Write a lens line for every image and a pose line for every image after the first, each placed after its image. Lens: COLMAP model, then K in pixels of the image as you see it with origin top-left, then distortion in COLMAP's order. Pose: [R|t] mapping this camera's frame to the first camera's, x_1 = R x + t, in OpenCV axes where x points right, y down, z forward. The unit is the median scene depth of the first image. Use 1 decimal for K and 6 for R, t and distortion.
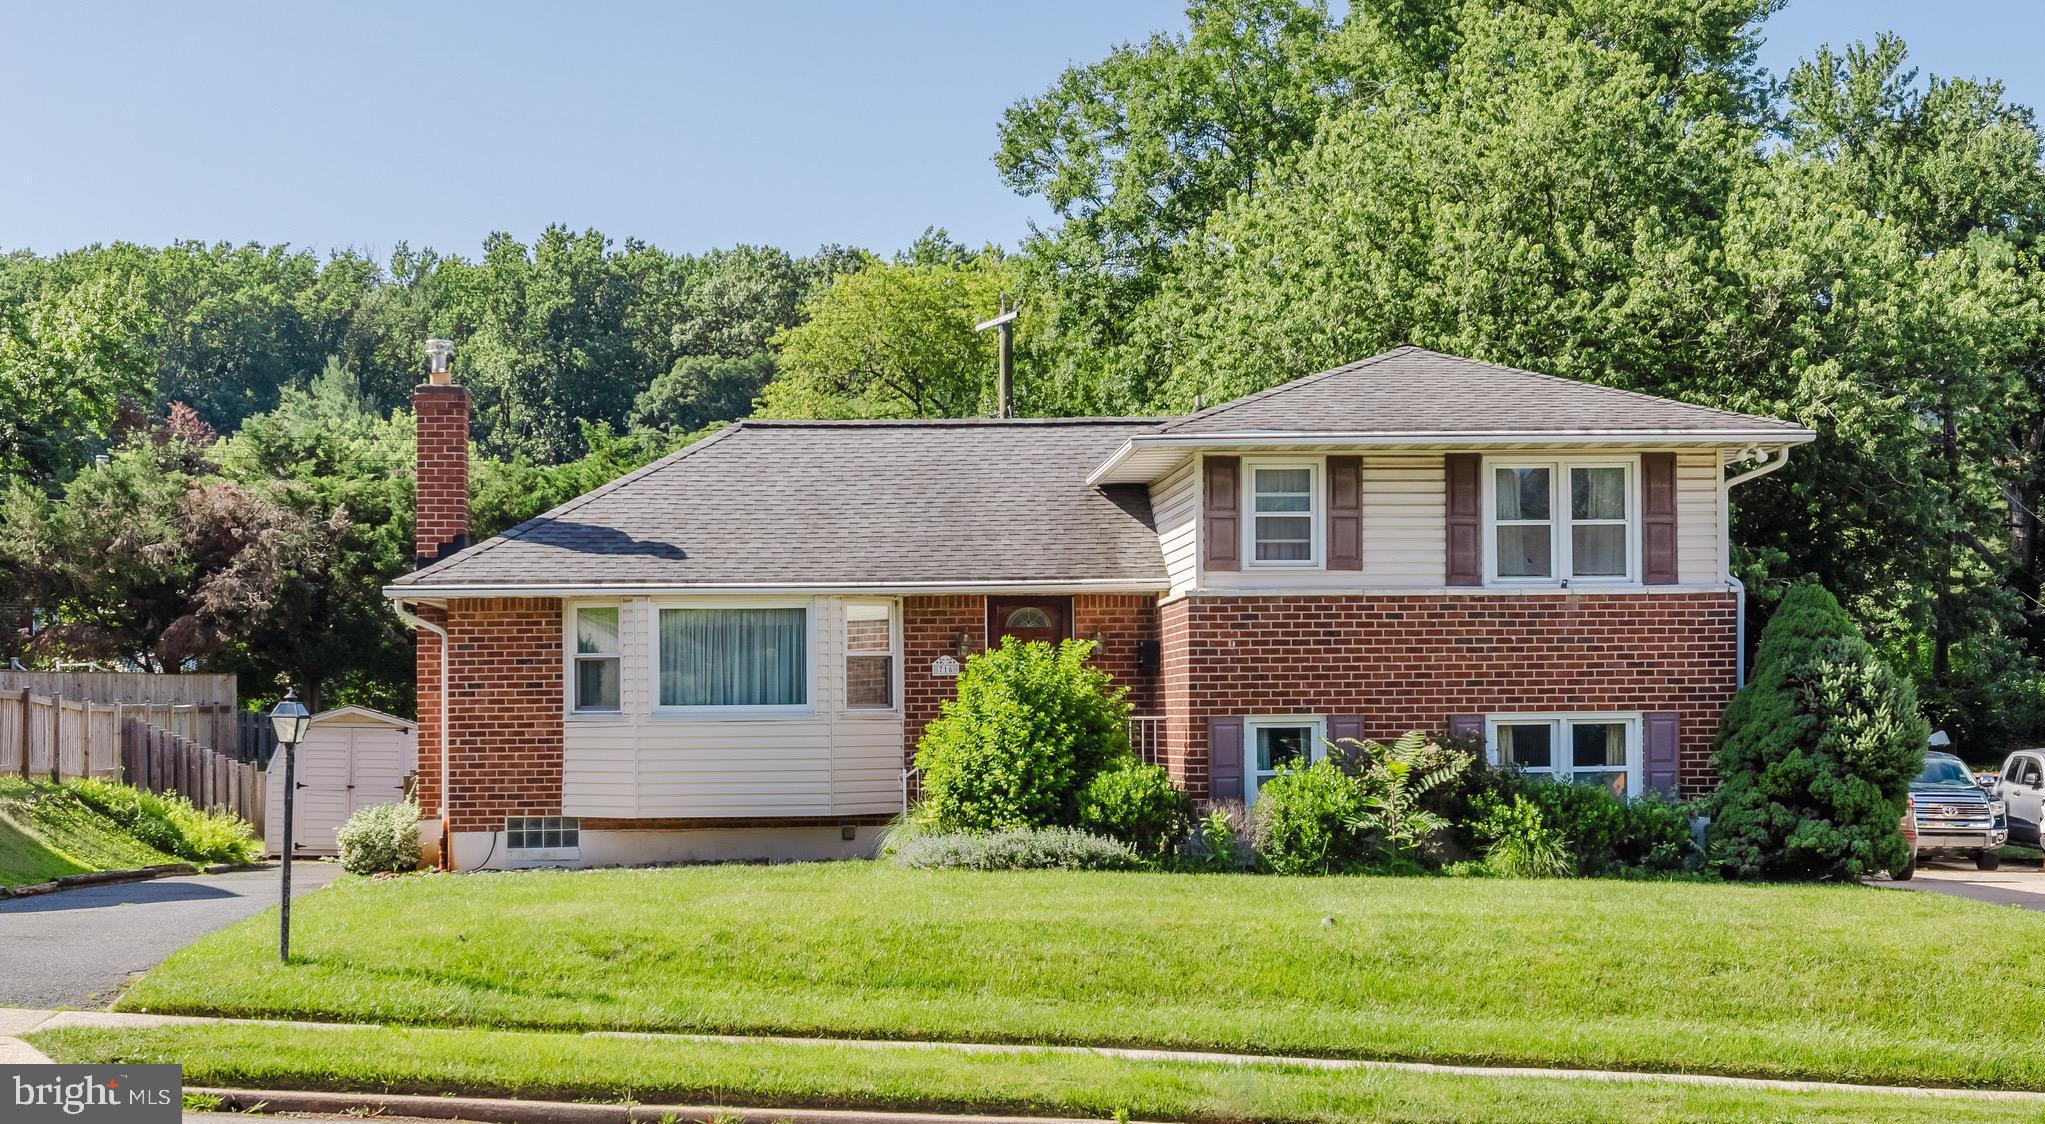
lens RADIAL K [[3143.8, 0, 991.3], [0, 3143.8, 667.2], [0, 0, 1]] dist [0.035831, 0.000000]
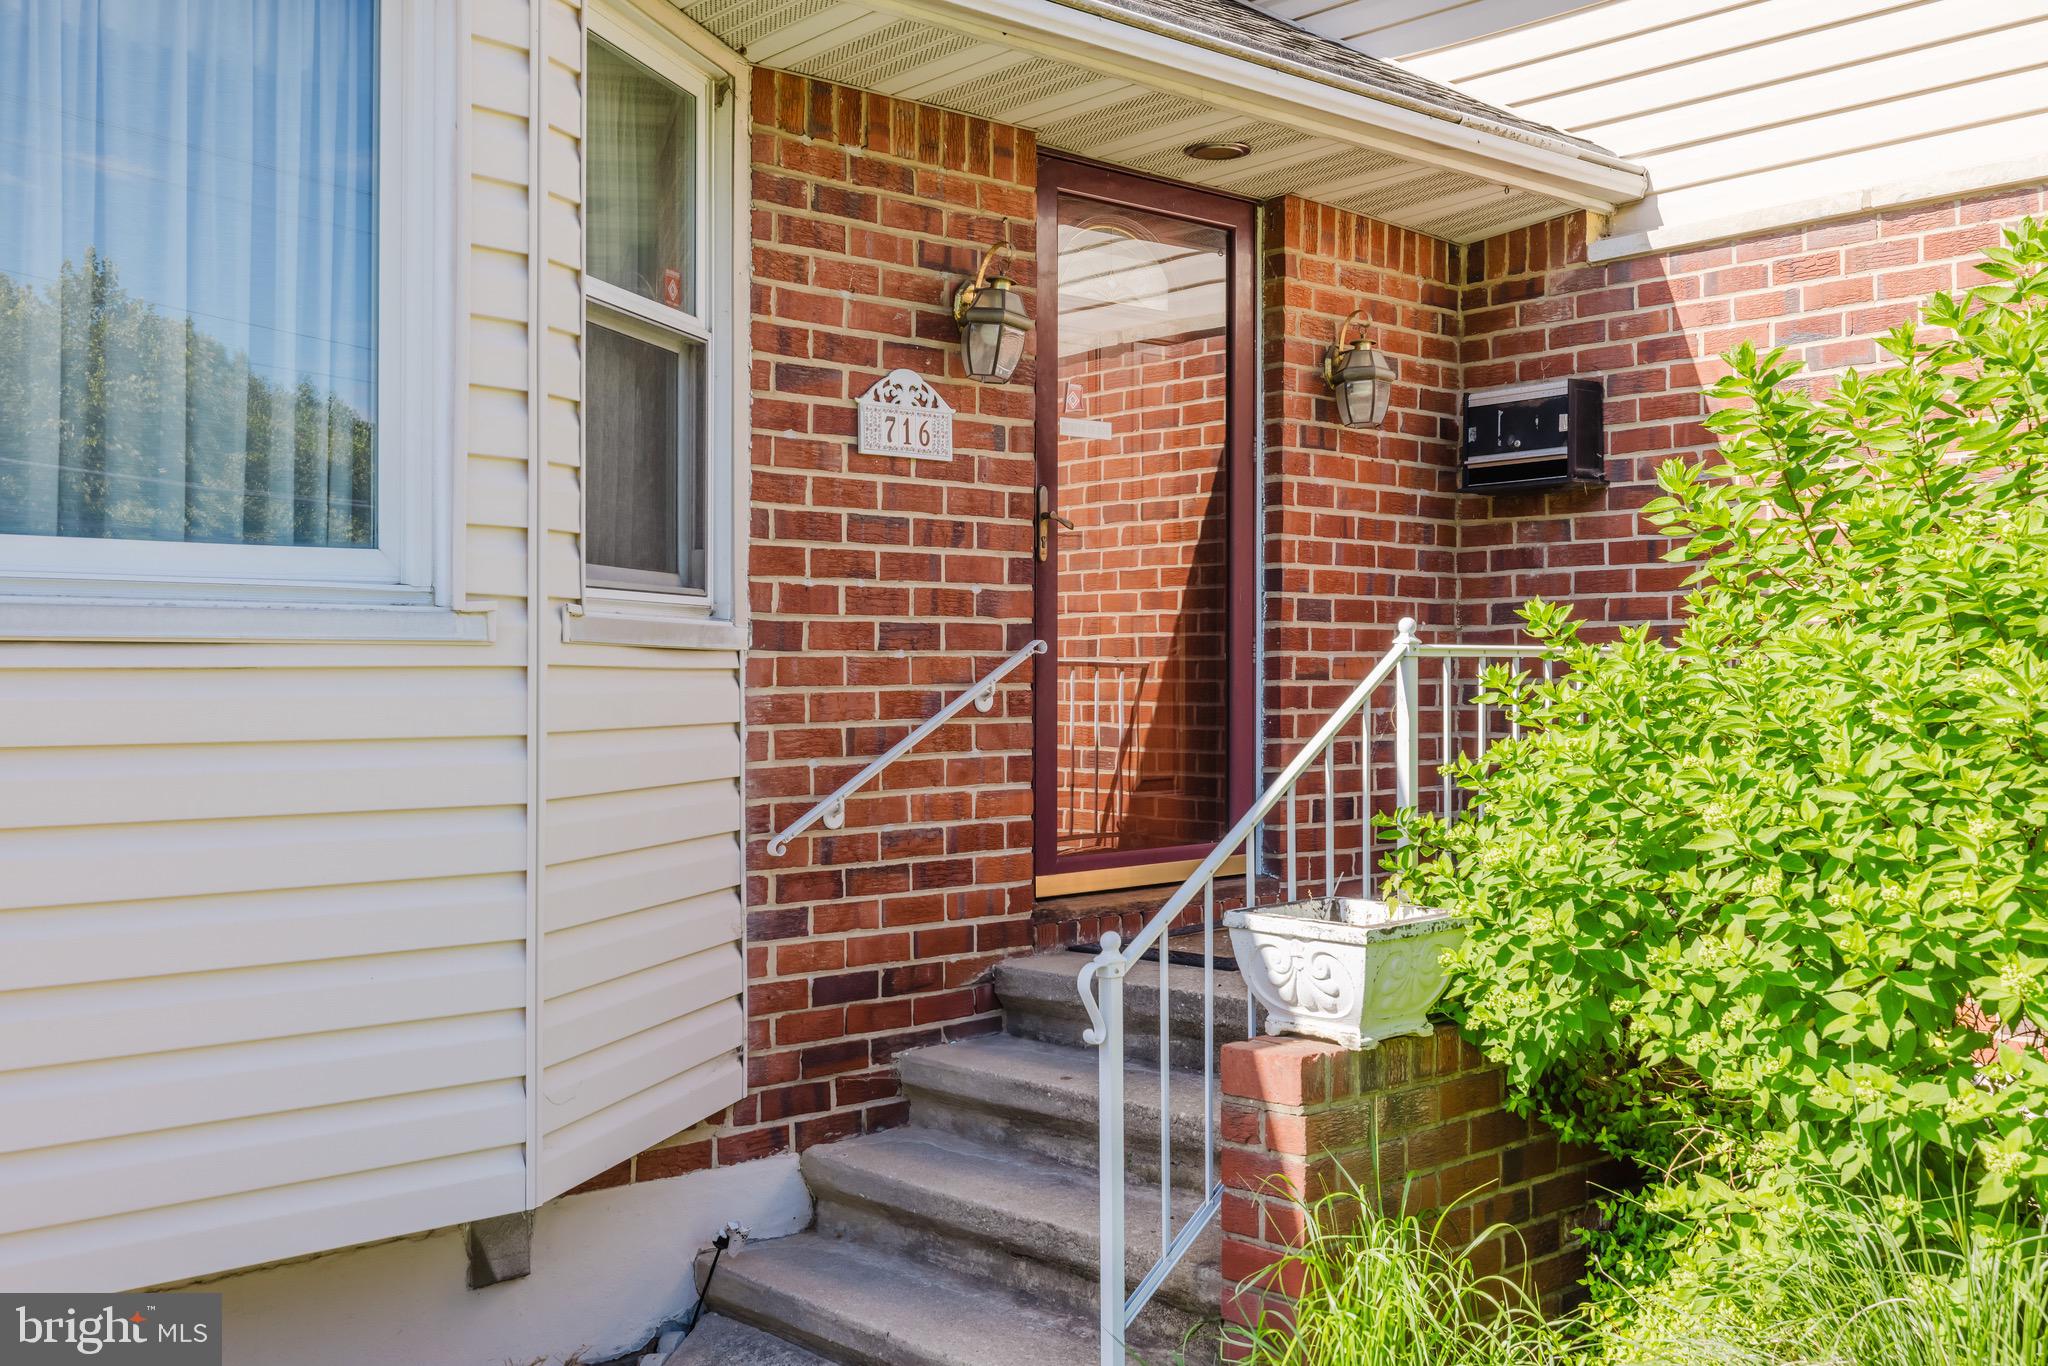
lens RADIAL K [[2015.4, 0, 1023.7], [0, 2015.4, 670.4], [0, 0, 1]] dist [0.001733, 0.000000]
pose [[0.788148, 0.013455, 0.615339, -0.095618], [-0.021781, 0.999745, 0.006037, 0.016557], [-0.615100, -0.018160, 0.788240, 0.882433]]
